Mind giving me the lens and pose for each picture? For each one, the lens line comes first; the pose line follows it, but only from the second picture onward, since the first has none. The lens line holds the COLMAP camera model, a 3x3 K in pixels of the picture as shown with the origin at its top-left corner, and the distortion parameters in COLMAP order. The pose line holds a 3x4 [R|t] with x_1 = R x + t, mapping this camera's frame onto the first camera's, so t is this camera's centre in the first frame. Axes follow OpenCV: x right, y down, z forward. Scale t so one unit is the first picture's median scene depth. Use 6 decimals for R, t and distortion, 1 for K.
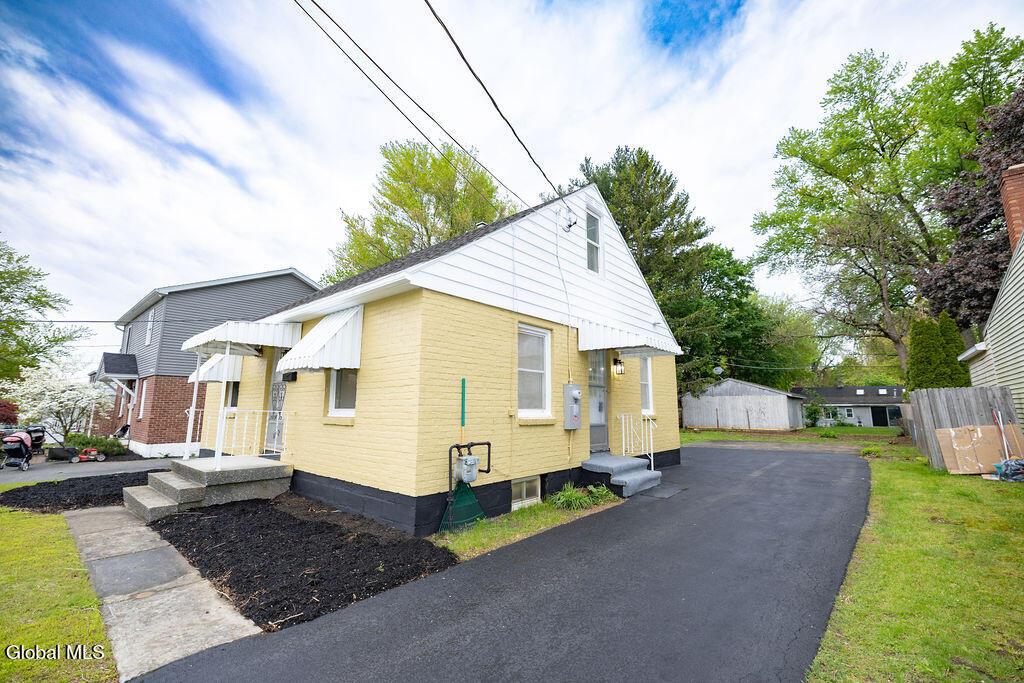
lens RADIAL K [[430.4, 0, 512.0], [0, 430.4, 341.5], [0, 0, 1]] dist [0.000508, 0.000327]
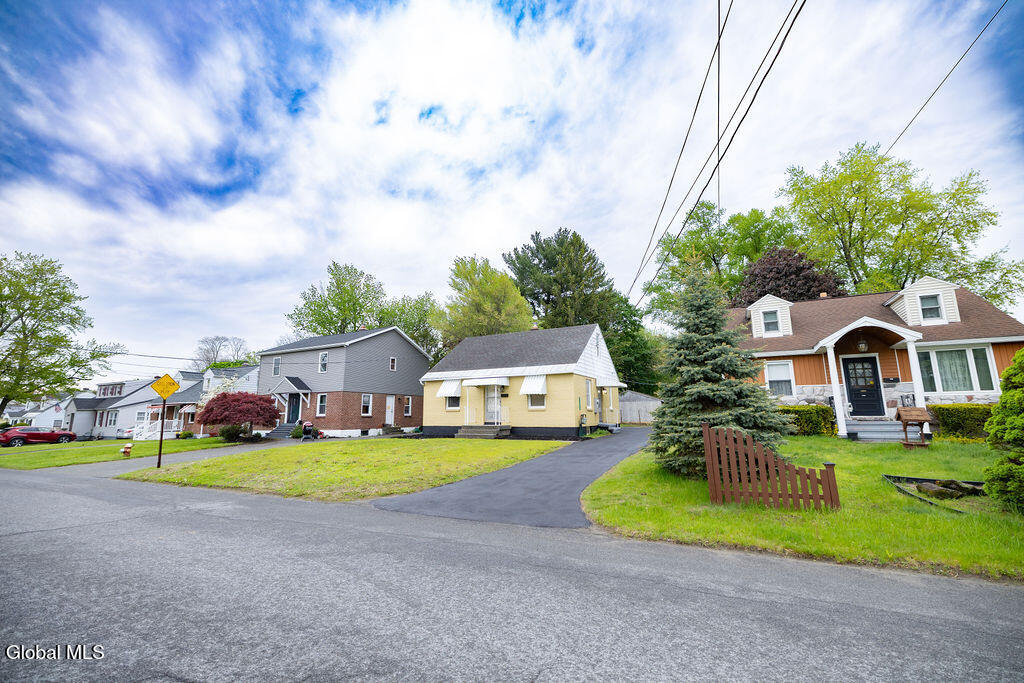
lens RADIAL K [[430.4, 0, 512.0], [0, 430.4, 341.5], [0, 0, 1]] dist [0.000508, 0.000327]
pose [[0.973355, 0.028268, 0.227556, -0.236170], [-0.025516, 0.999561, -0.015027, -0.049490], [-0.227881, 0.008821, 0.973649, -0.379390]]
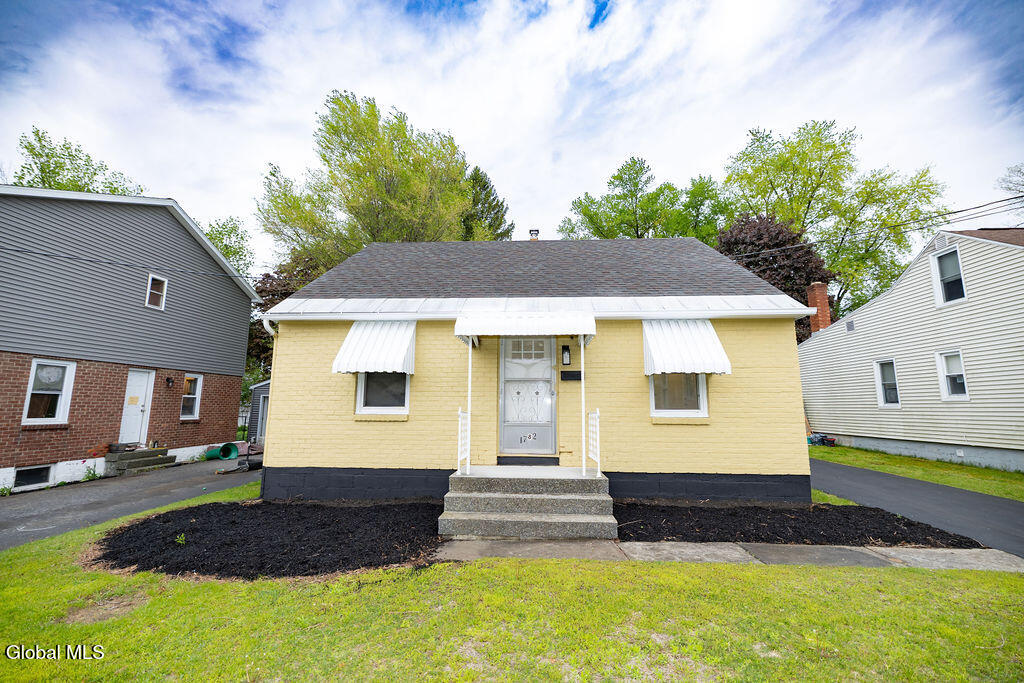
lens RADIAL K [[430.4, 0, 512.0], [0, 430.4, 341.5], [0, 0, 1]] dist [0.000508, 0.000327]
pose [[0.791360, 0.094791, 0.603957, -0.249901], [-0.098276, 0.994783, -0.027360, 0.009845], [-0.603400, -0.037702, 0.796547, 0.068894]]
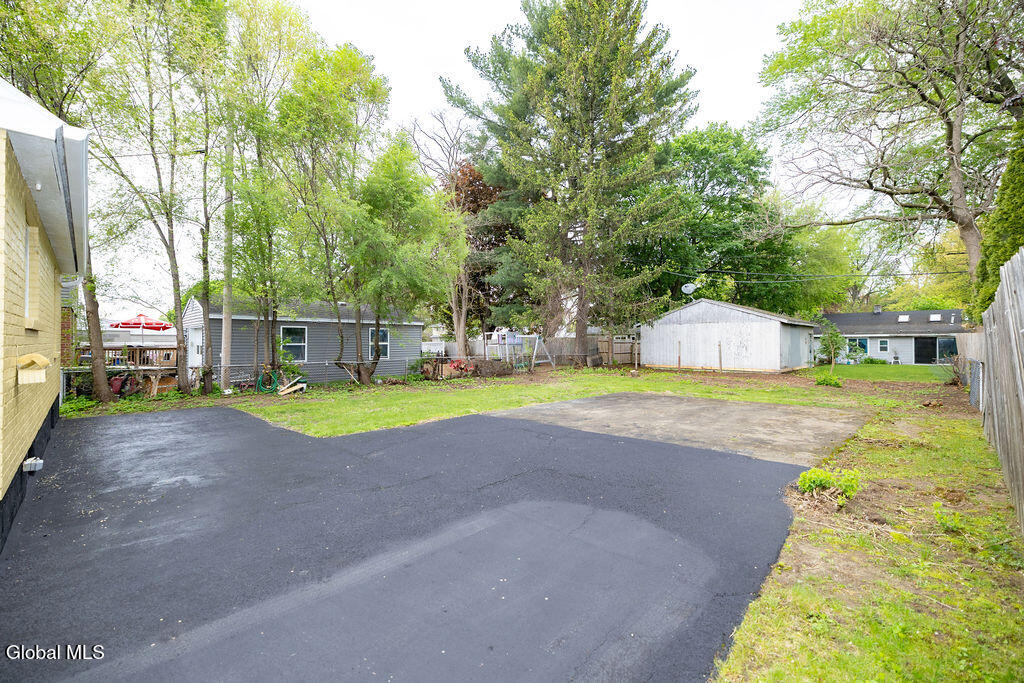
lens RADIAL K [[430.4, 0, 512.0], [0, 430.4, 341.5], [0, 0, 1]] dist [0.000508, 0.000327]
pose [[0.997270, -0.007242, -0.073479, 0.215379], [0.018273, 0.988429, 0.150580, 0.037750], [0.071538, -0.151512, 0.985863, 0.239972]]
